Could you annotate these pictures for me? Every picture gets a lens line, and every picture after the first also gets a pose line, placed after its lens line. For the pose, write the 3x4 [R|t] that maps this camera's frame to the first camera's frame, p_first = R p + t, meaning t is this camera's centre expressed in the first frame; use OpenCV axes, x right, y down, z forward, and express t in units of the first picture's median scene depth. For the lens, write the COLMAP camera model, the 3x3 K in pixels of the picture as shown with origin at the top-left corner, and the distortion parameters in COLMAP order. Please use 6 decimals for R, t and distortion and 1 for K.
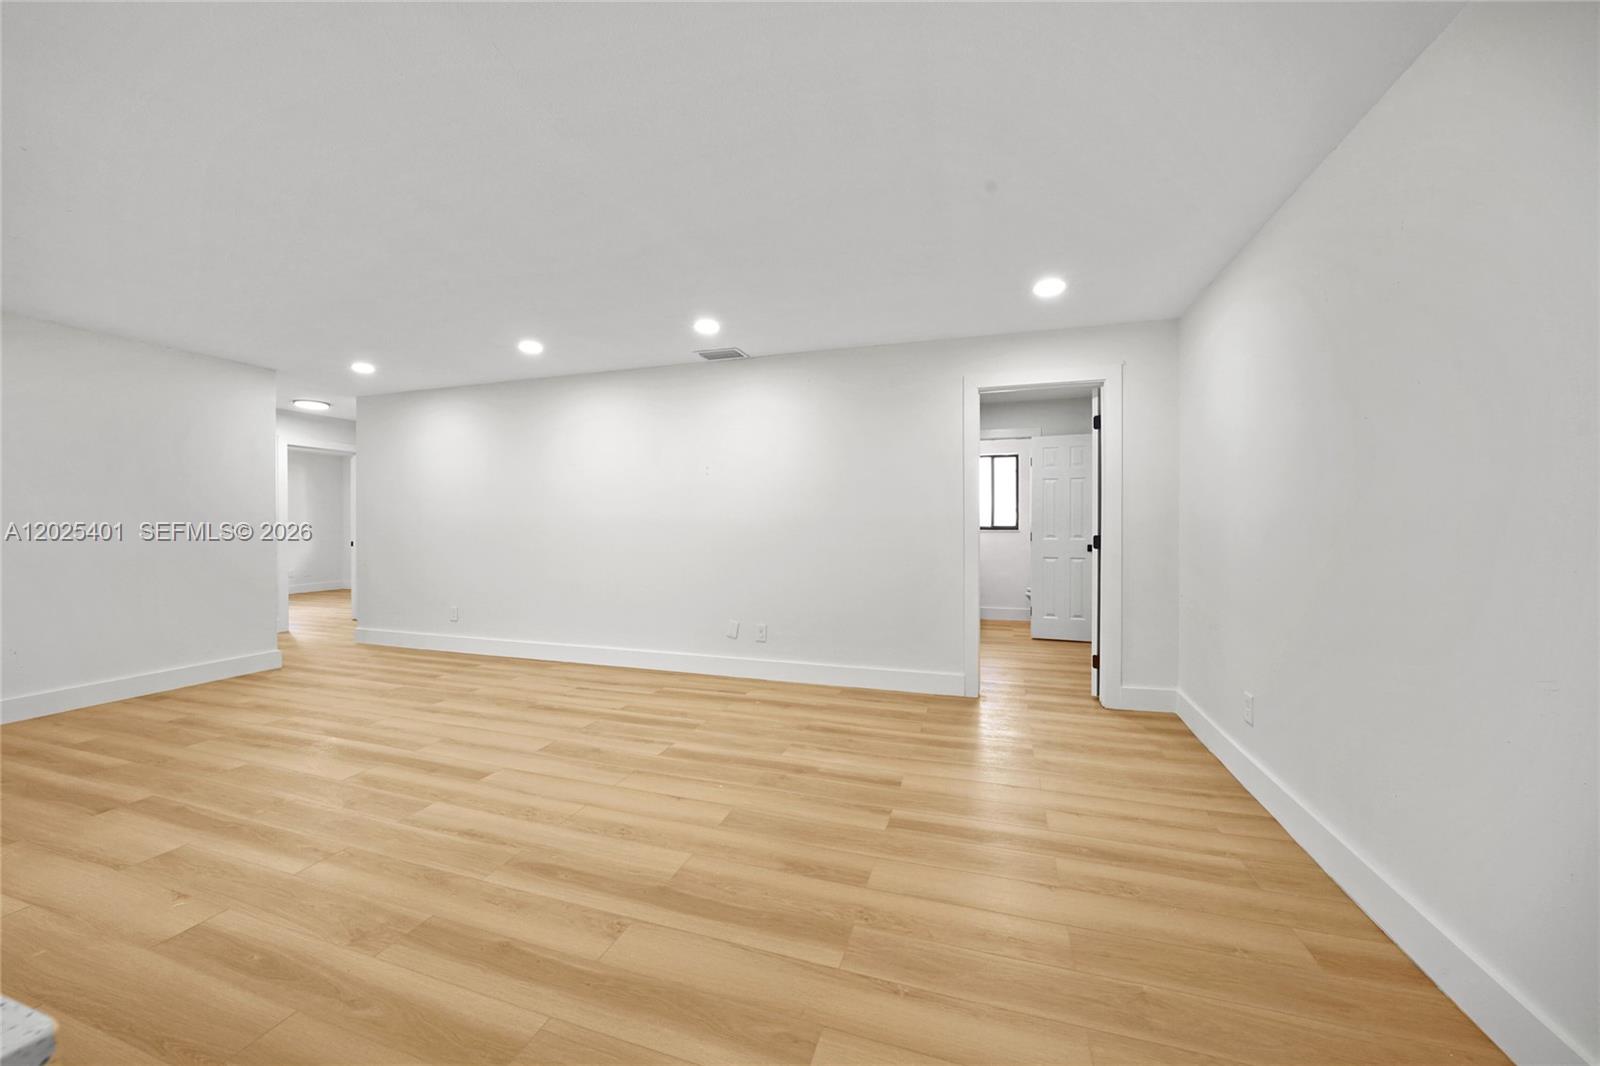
lens RADIAL K [[583.4, 0, 799.9], [0, 583.4, 531.2], [0, 0, 1]] dist [-0.016180, 0.000133]
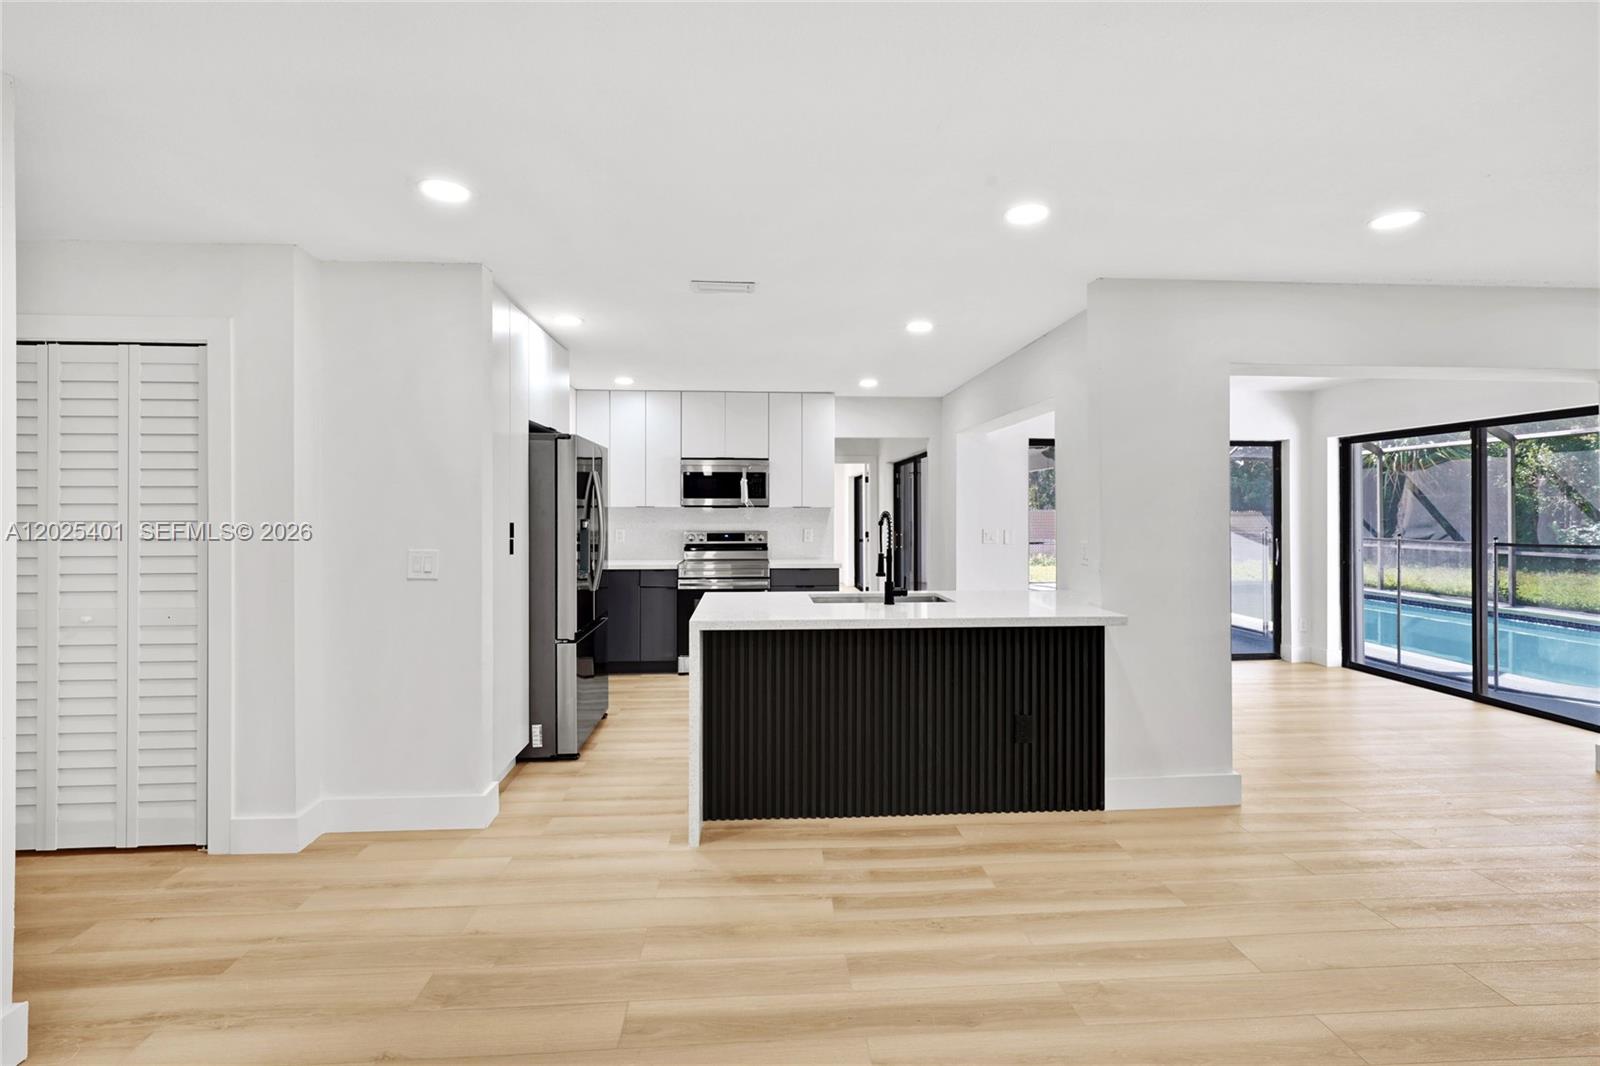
lens RADIAL K [[728.2, 0, 803.7], [0, 728.2, 509.7], [0, 0, 1]] dist [-0.004800, -0.000678]
pose [[-0.922600, 0.002544, -0.385751, 0.108342], [-0.001210, 0.999954, 0.009489, -0.076742], [0.385757, 0.009221, -0.922554, 1.063096]]
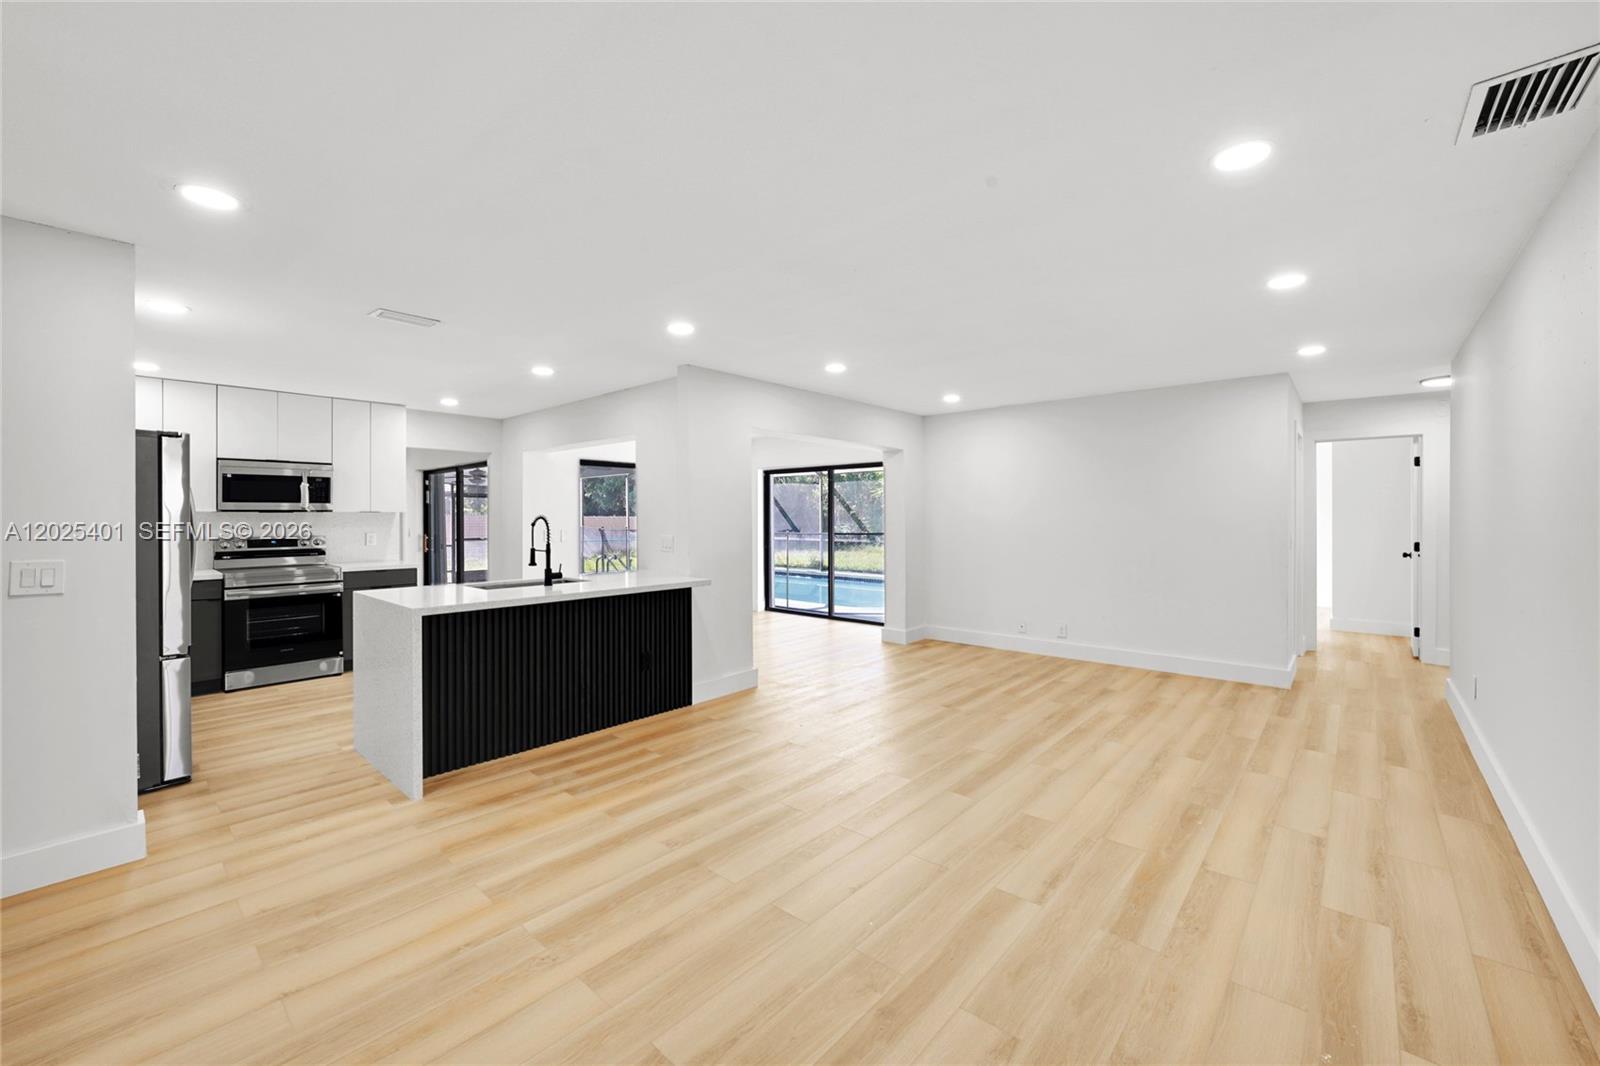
lens RADIAL K [[631.5, 0, 799.6], [0, 631.5, 521.9], [0, 0, 1]] dist [-0.010539, 0.003262]
pose [[-0.395390, 0.013439, -0.918415, 0.539331], [-0.006041, 0.999833, 0.017231, -0.074165], [0.918493, 0.012361, -0.395243, 1.049931]]
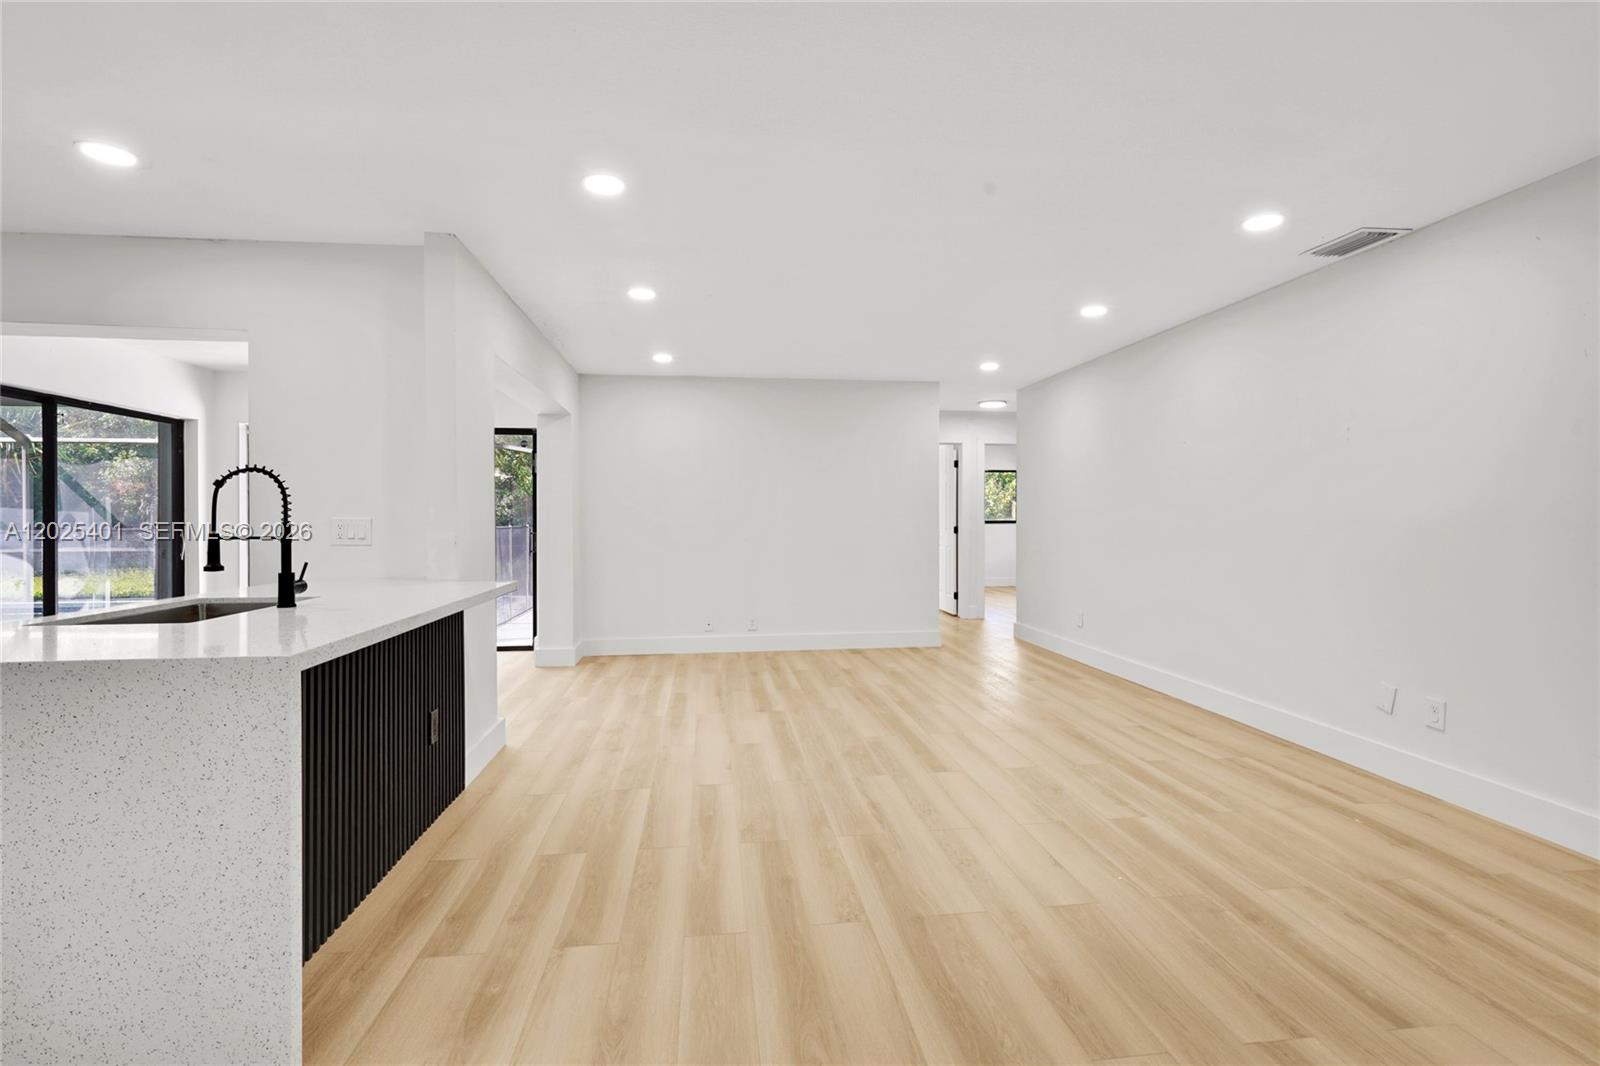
lens RADIAL K [[751.8, 0, 798.1], [0, 751.8, 527.1], [0, 0, 1]] dist [0.001747, 0.001133]
pose [[0.428103, 0.012532, -0.903643, 0.467162], [-0.009806, 0.999909, 0.009221, -0.009734], [0.903677, 0.004914, 0.428187, 0.188961]]
